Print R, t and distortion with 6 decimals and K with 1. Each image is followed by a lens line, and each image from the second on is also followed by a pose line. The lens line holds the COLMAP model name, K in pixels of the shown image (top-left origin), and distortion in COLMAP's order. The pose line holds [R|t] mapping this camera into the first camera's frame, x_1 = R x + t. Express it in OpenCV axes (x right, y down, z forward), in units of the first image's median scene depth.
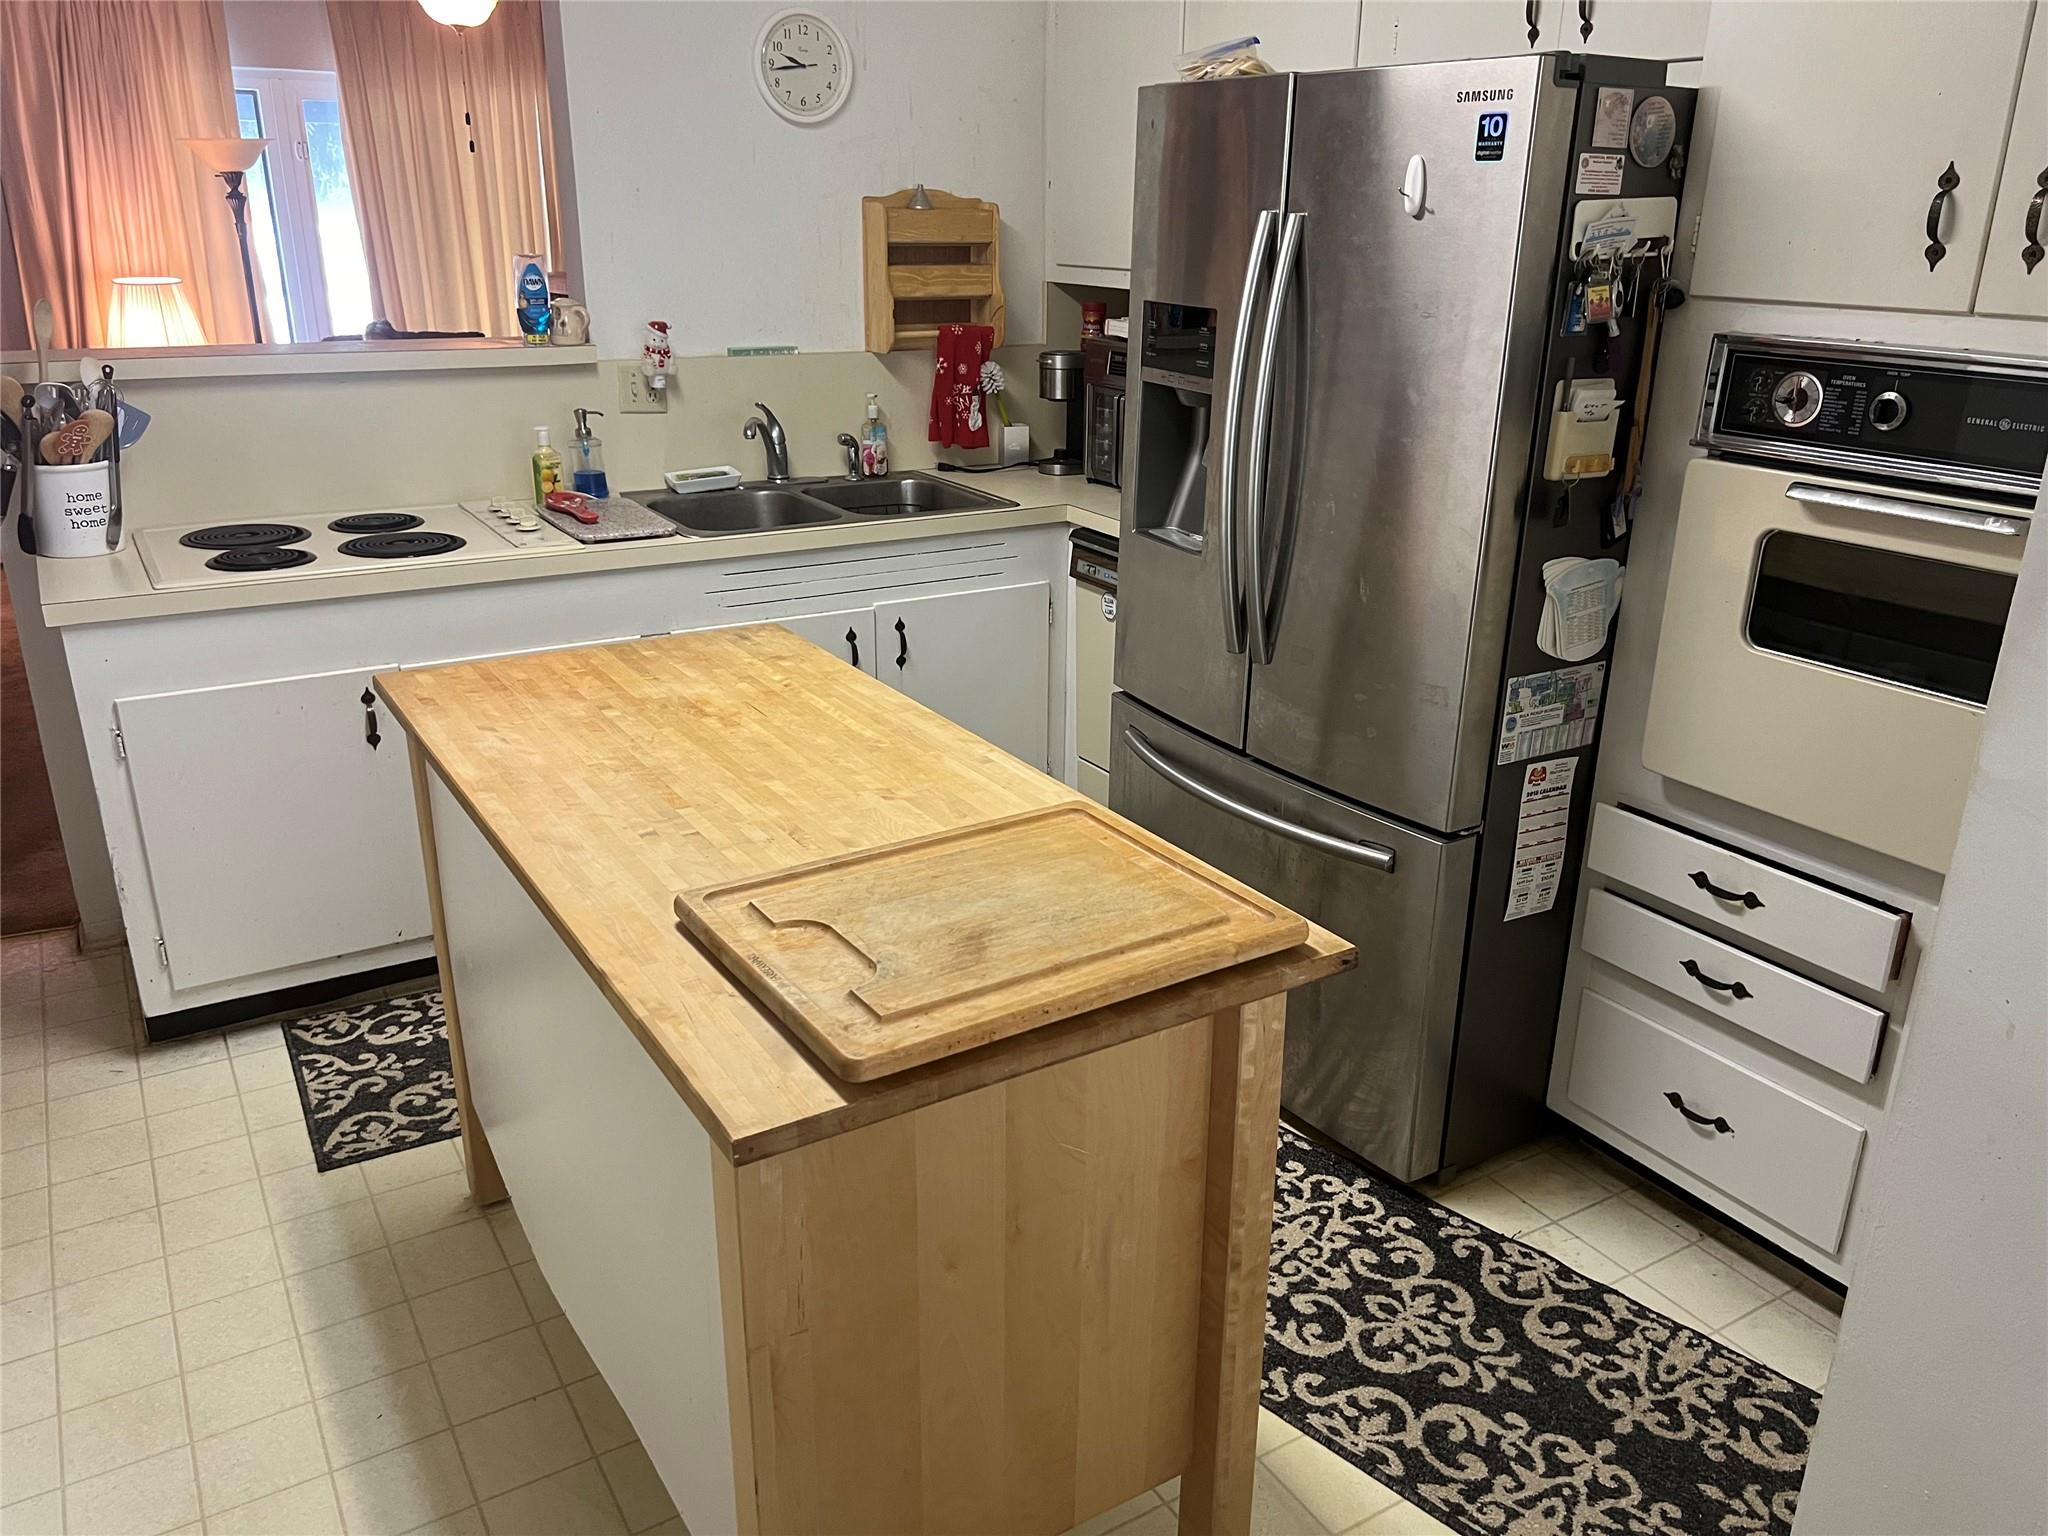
lens RADIAL K [[1560.4, 0, 1040.7], [0, 1560.4, 780.9], [0, 0, 1]] dist [0.054401, -0.069615]
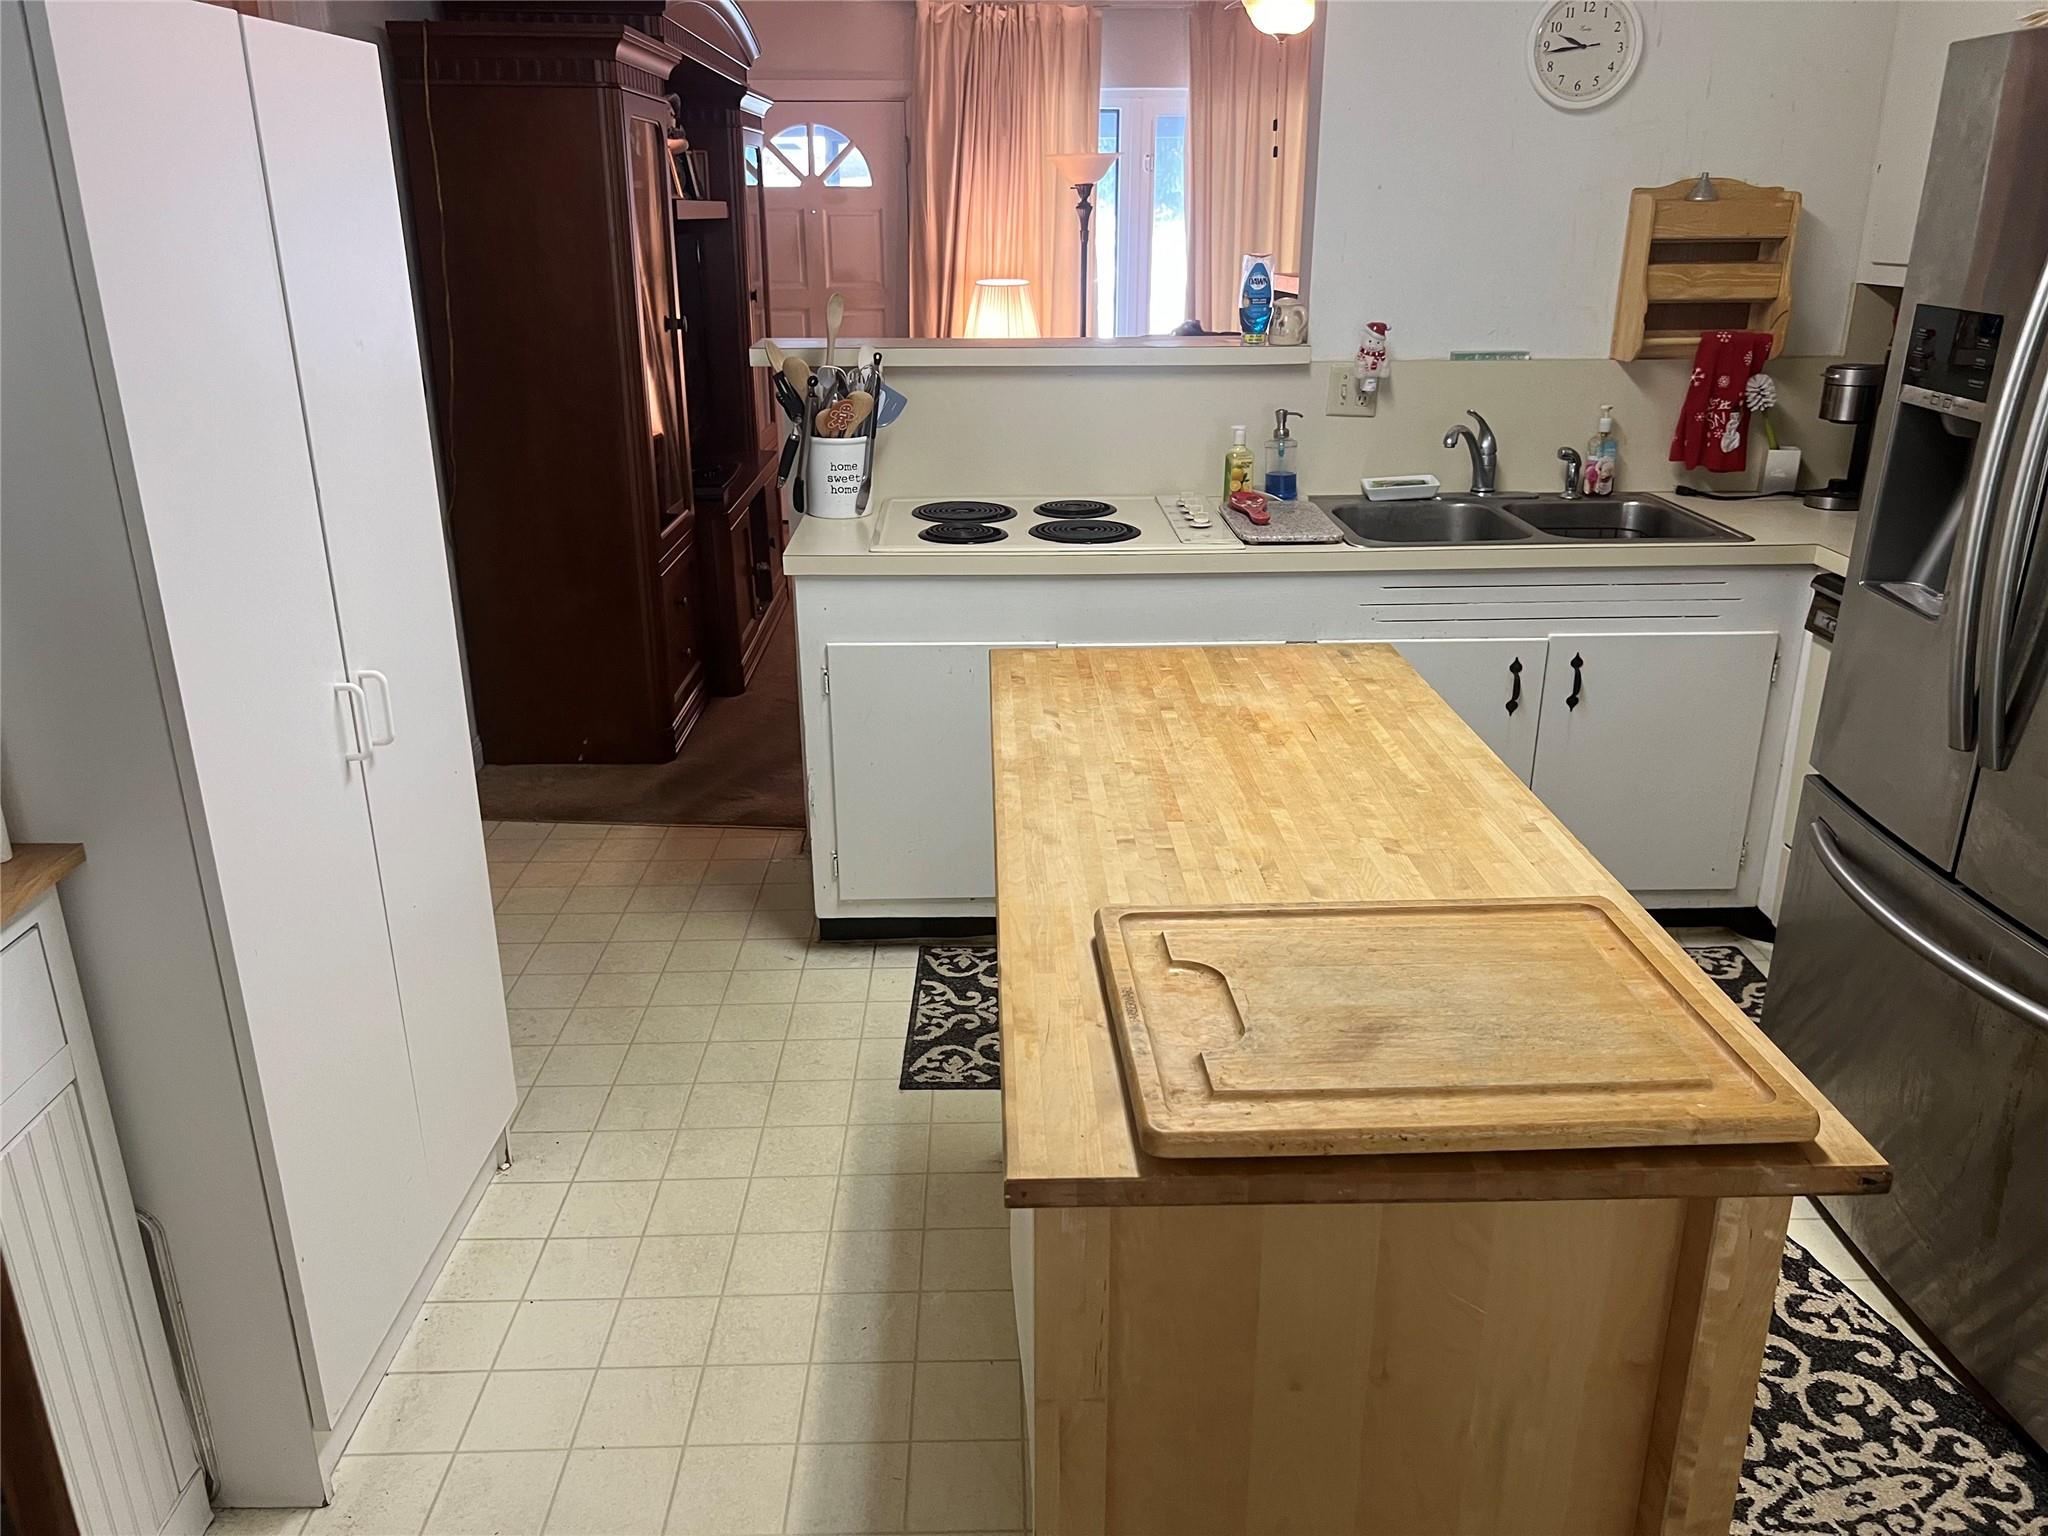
lens RADIAL K [[1547.9, 0, 1007.0], [0, 1547.9, 781.3], [0, 0, 1]] dist [0.062657, -0.074753]
pose [[0.858069, 0.163095, -0.486947, 0.112688], [-0.163814, 0.985620, 0.041454, -0.023376], [0.486706, 0.044199, 0.872447, 0.088829]]
